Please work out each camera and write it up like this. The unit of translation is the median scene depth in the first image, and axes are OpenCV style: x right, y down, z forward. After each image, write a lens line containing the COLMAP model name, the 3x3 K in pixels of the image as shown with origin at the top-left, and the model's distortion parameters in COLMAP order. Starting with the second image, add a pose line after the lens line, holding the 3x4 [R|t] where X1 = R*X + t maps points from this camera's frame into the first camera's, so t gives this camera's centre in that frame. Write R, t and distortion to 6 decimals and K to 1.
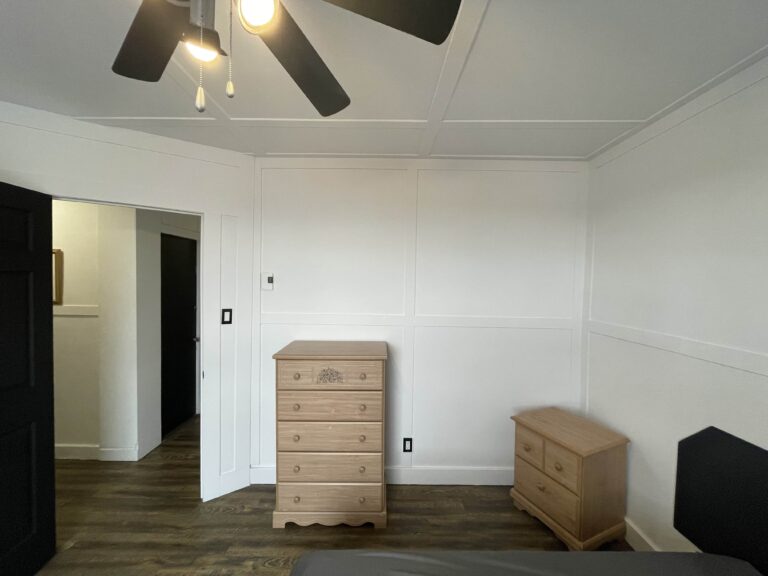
lens RADIAL K [[311.2, 0, 384.5], [0, 311.2, 287.6], [0, 0, 1]] dist [0.002524, -0.000743]
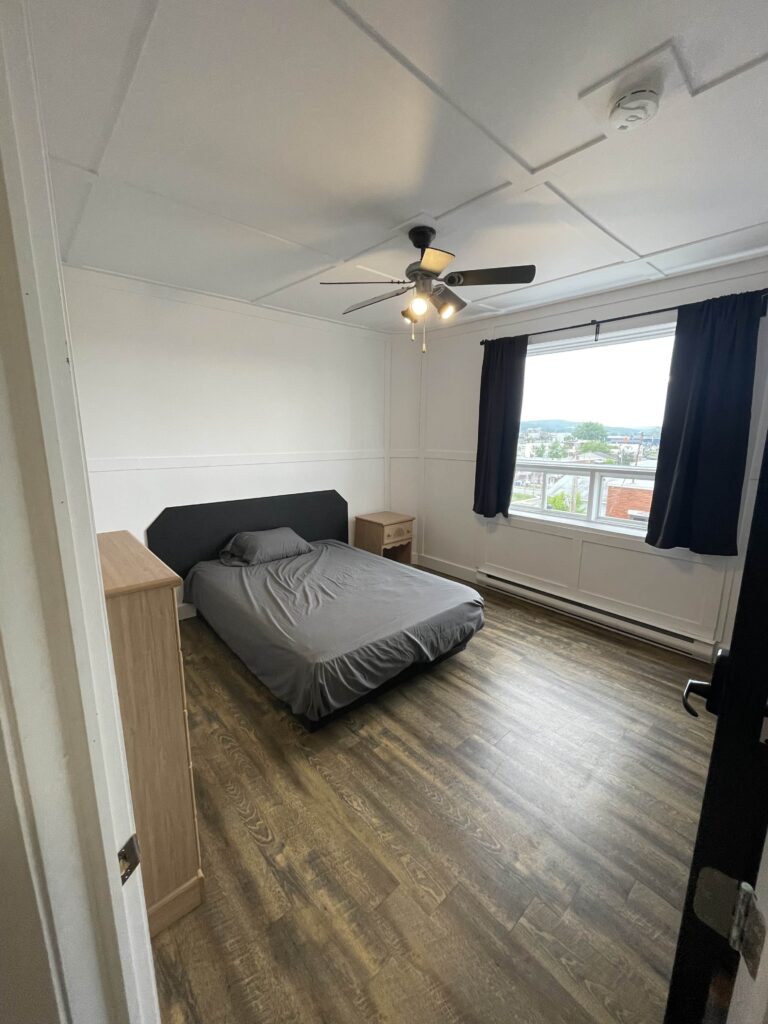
lens RADIAL K [[414.9, 0, 383.8], [0, 414.9, 509.5], [0, 0, 1]] dist [0.002524, -0.000743]
pose [[-0.663859, -0.161623, 0.730184, -1.080624], [0.004923, 0.975402, 0.220377, -0.018712], [-0.747841, 0.149894, -0.646734, 1.276681]]
